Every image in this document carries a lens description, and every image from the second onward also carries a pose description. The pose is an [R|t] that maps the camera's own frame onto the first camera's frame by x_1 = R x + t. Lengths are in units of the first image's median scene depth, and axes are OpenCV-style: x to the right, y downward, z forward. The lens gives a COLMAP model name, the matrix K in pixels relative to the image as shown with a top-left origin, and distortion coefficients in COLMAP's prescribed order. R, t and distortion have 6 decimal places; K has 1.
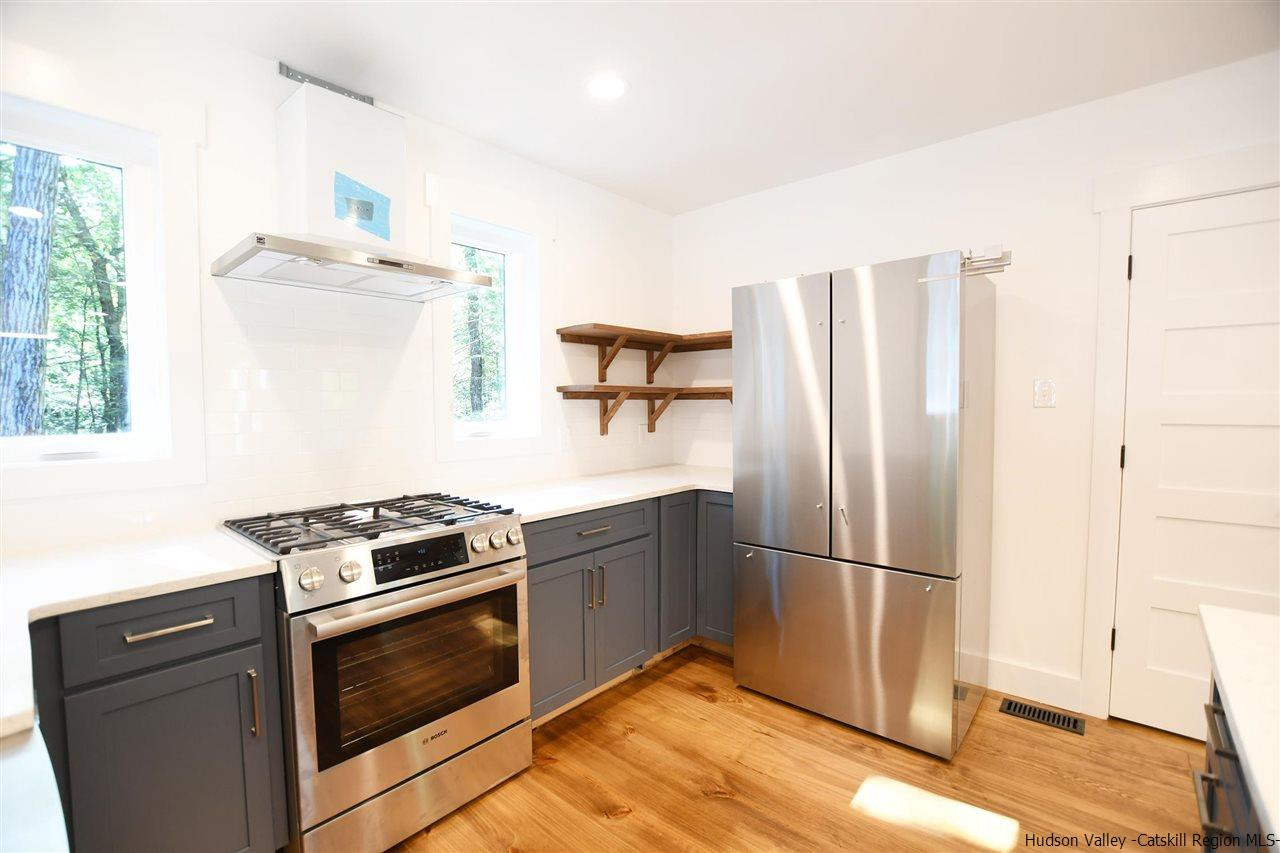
lens RADIAL K [[560.1, 0, 636.3], [0, 560.1, 429.4], [0, 0, 1]] dist [-0.025472, 0.001117]
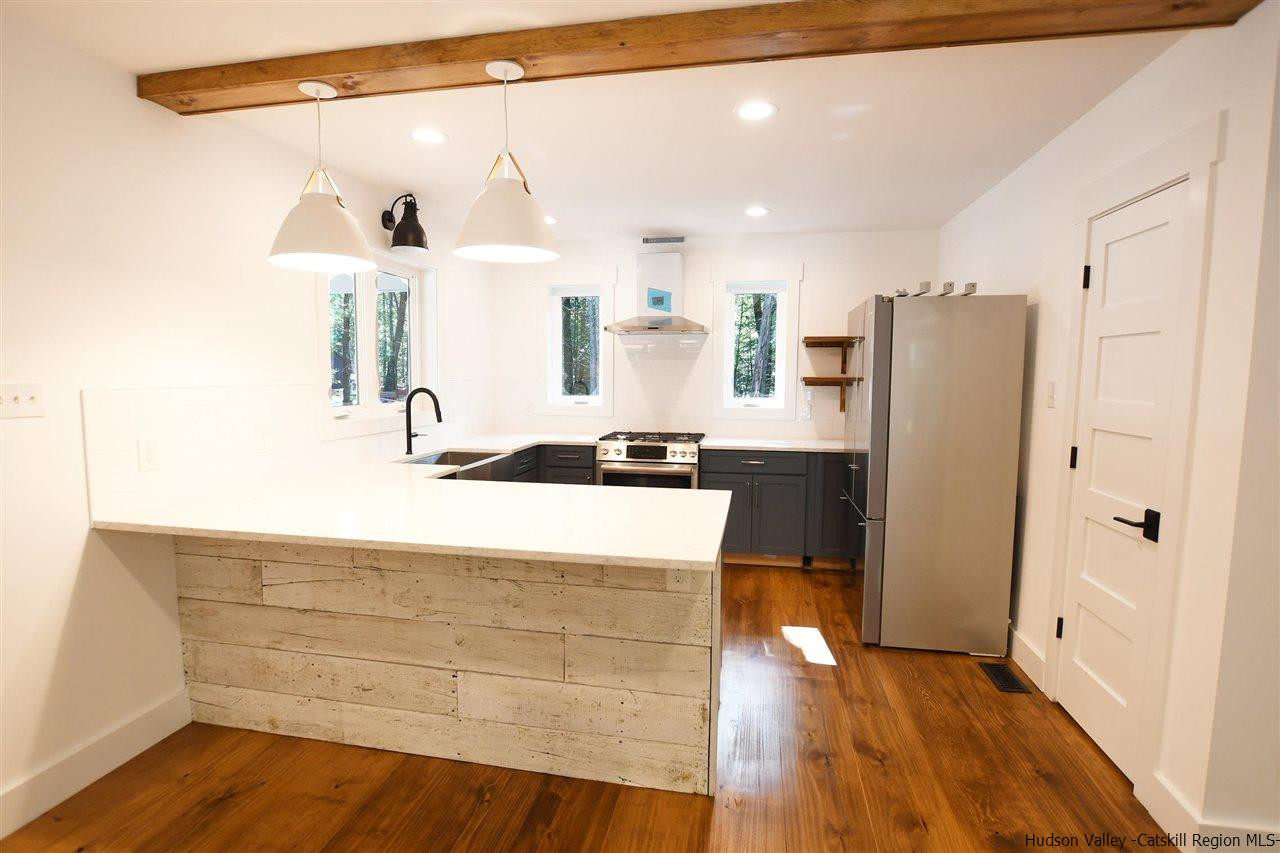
lens RADIAL K [[628.3, 0, 631.0], [0, 628.3, 428.6], [0, 0, 1]] dist [-0.016020, 0.000639]
pose [[0.504268, 0.087914, -0.859061, 1.416629], [-0.048480, 0.996117, 0.073482, -0.052400], [0.862185, 0.004593, 0.506572, -0.329482]]
